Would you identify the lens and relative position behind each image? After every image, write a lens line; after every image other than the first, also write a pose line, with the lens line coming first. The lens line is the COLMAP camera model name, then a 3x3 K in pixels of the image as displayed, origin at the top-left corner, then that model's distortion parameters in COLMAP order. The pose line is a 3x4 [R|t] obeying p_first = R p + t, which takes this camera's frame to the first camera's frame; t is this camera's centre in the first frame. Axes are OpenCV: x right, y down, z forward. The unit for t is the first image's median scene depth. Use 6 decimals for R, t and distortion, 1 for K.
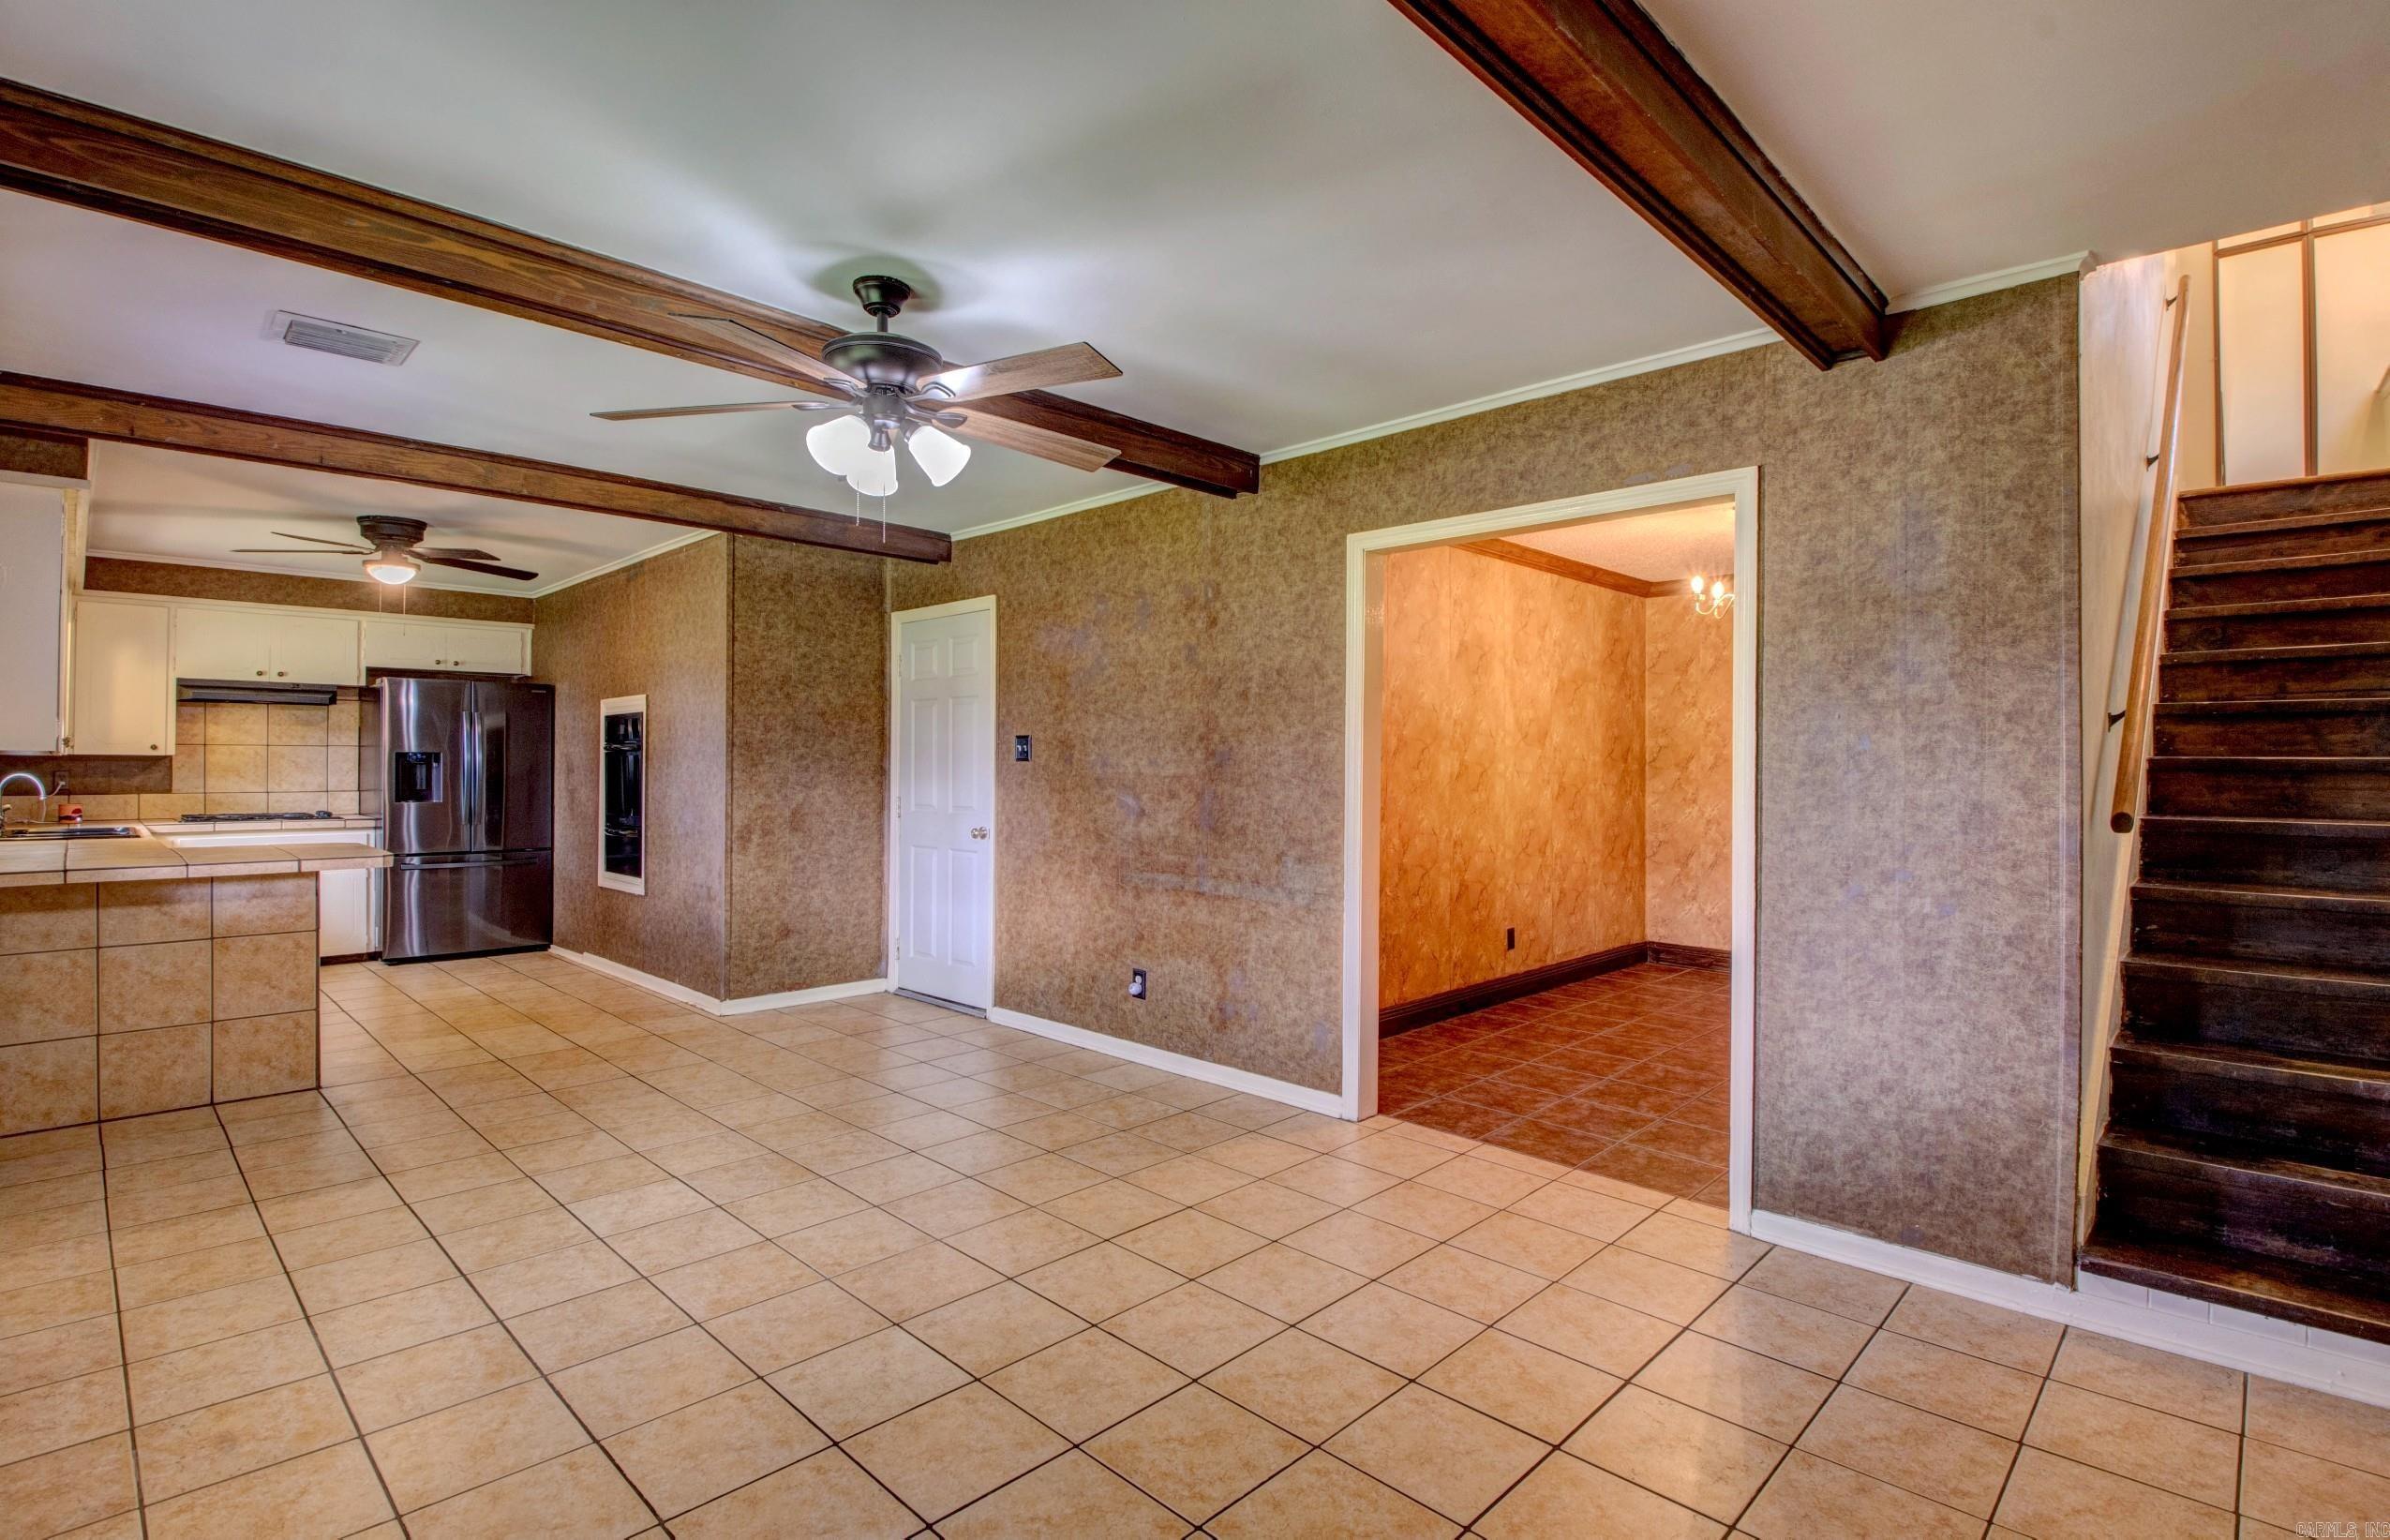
lens RADIAL K [[1112.9, 0, 1194.1], [0, 1112.9, 759.7], [0, 0, 1]] dist [0.004208, -0.019400]
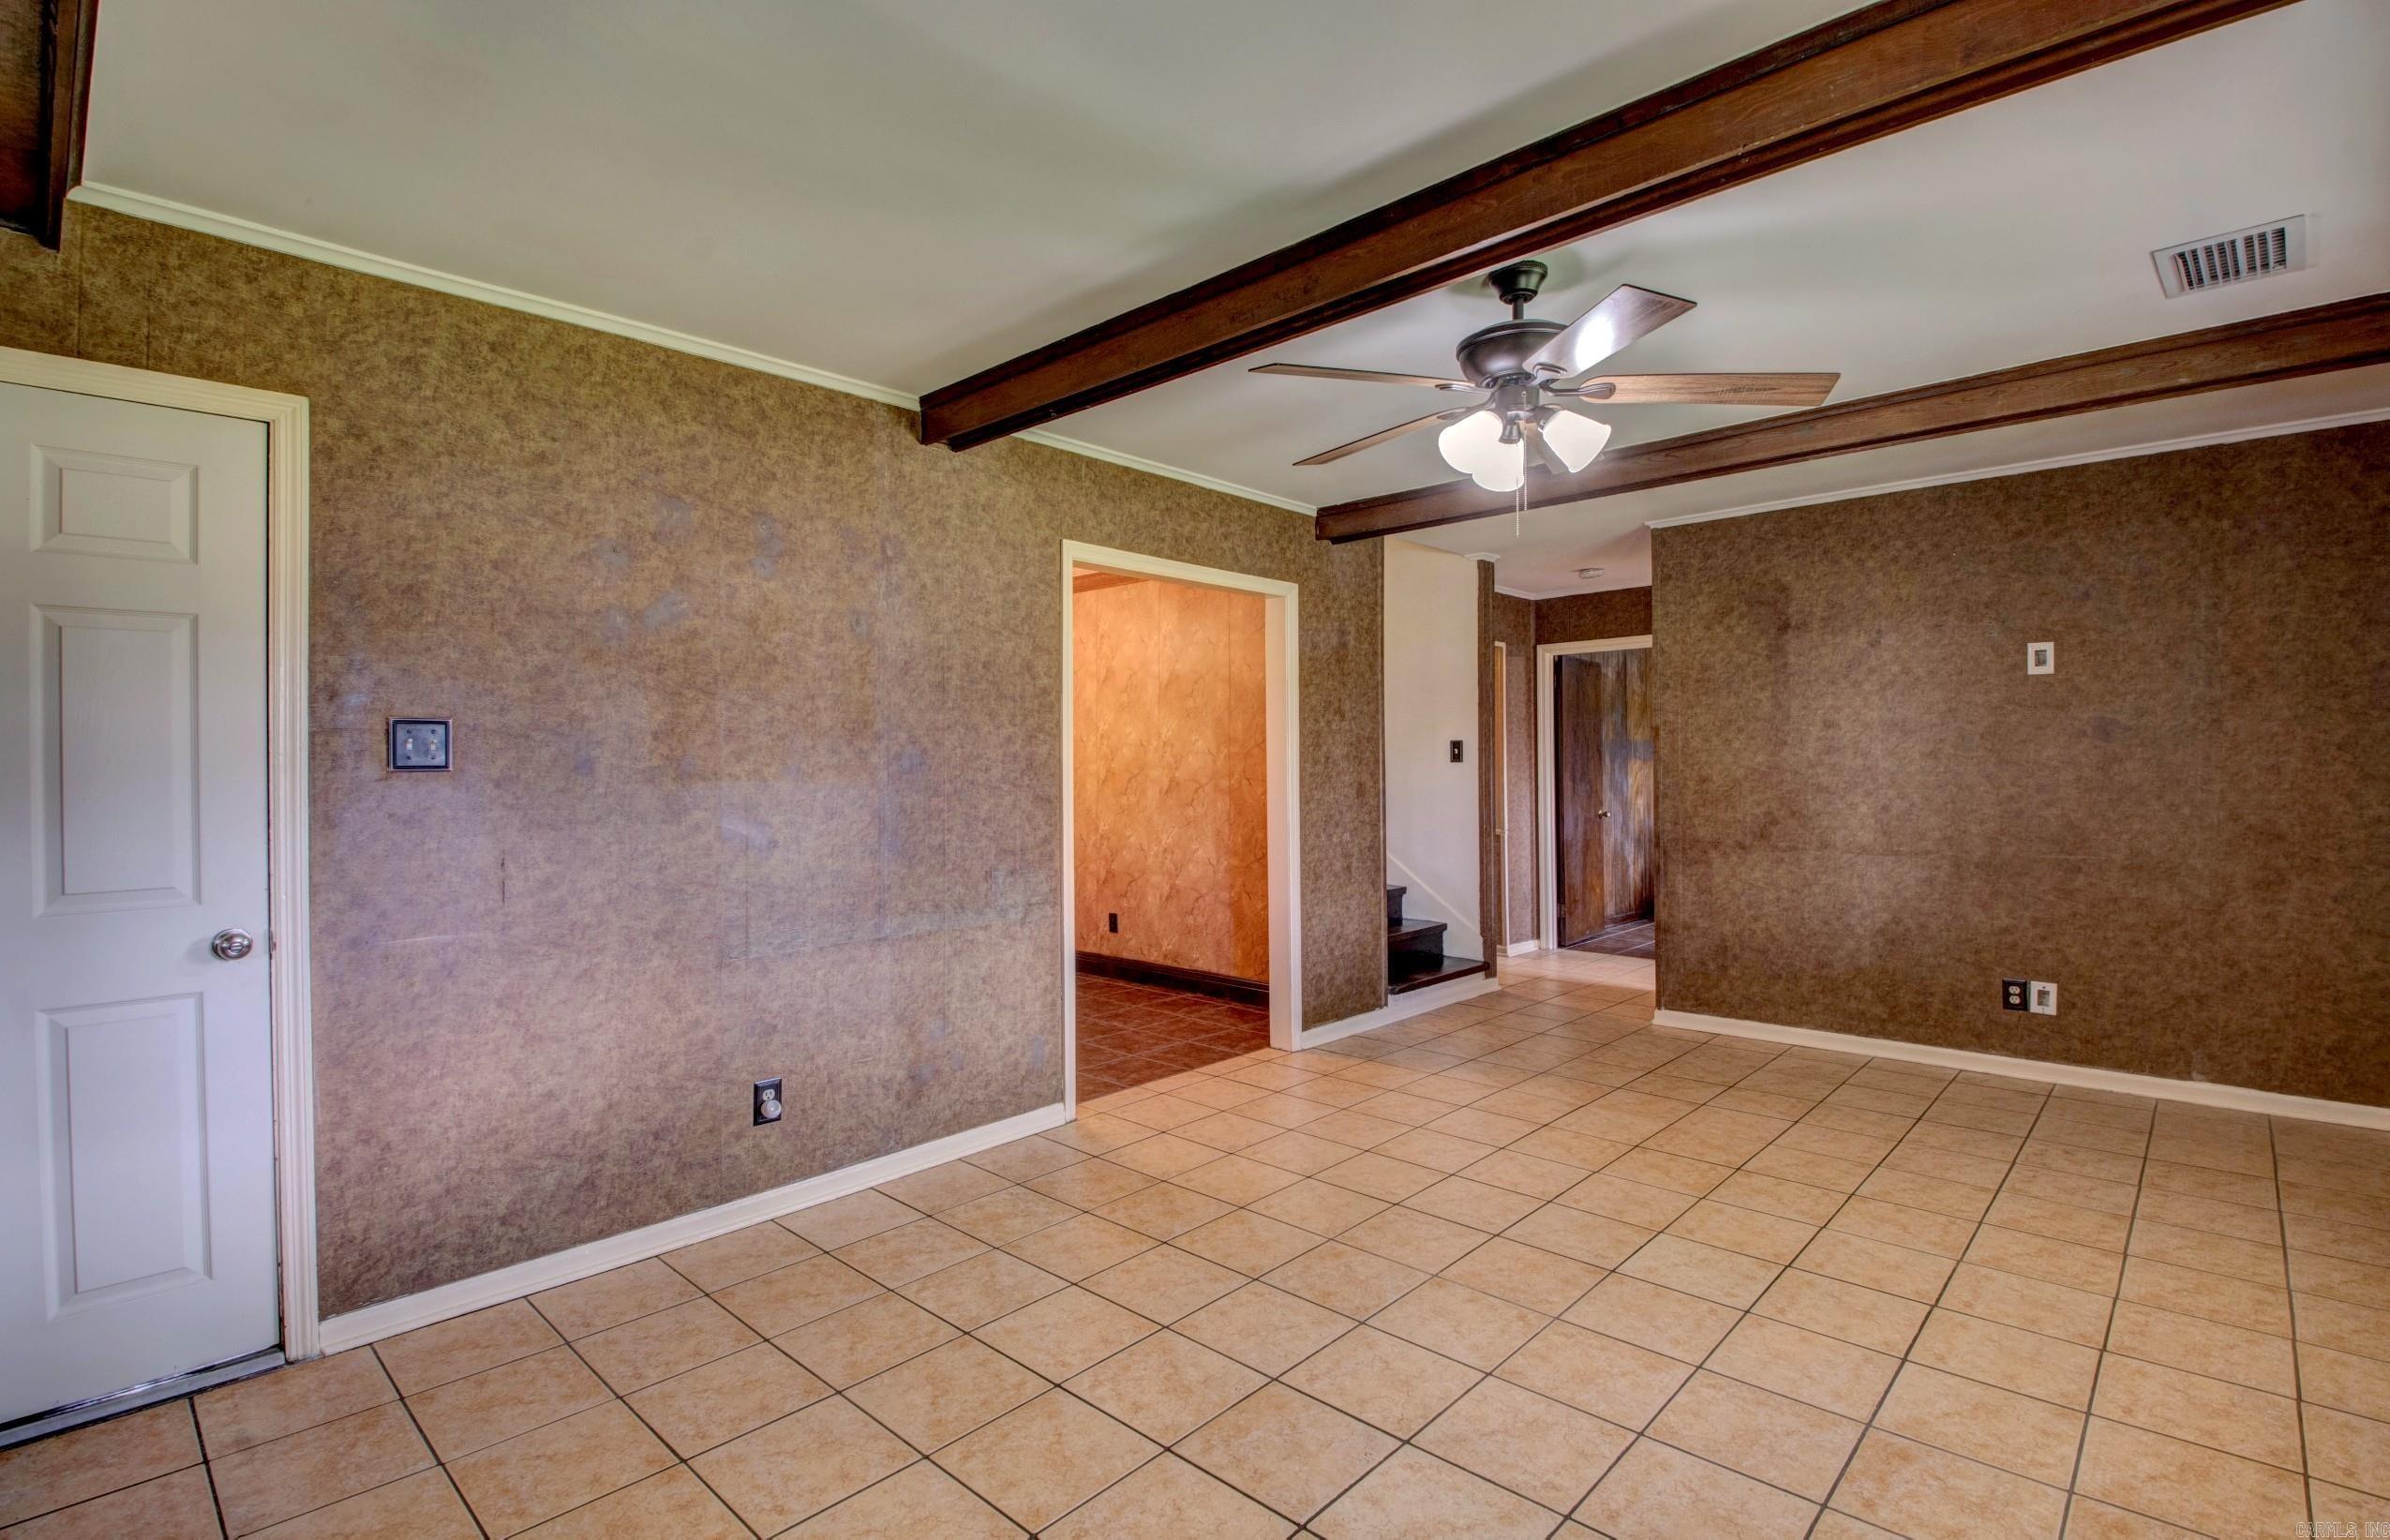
lens RADIAL K [[1112.9, 0, 1182.8], [0, 1112.9, 756.9], [0, 0, 1]] dist [0.004208, -0.019400]
pose [[-0.014793, 0.002274, 0.999888, -0.695637], [0.005010, 0.999985, -0.002200, -0.002366], [-0.999878, 0.004977, -0.014804, 0.731362]]
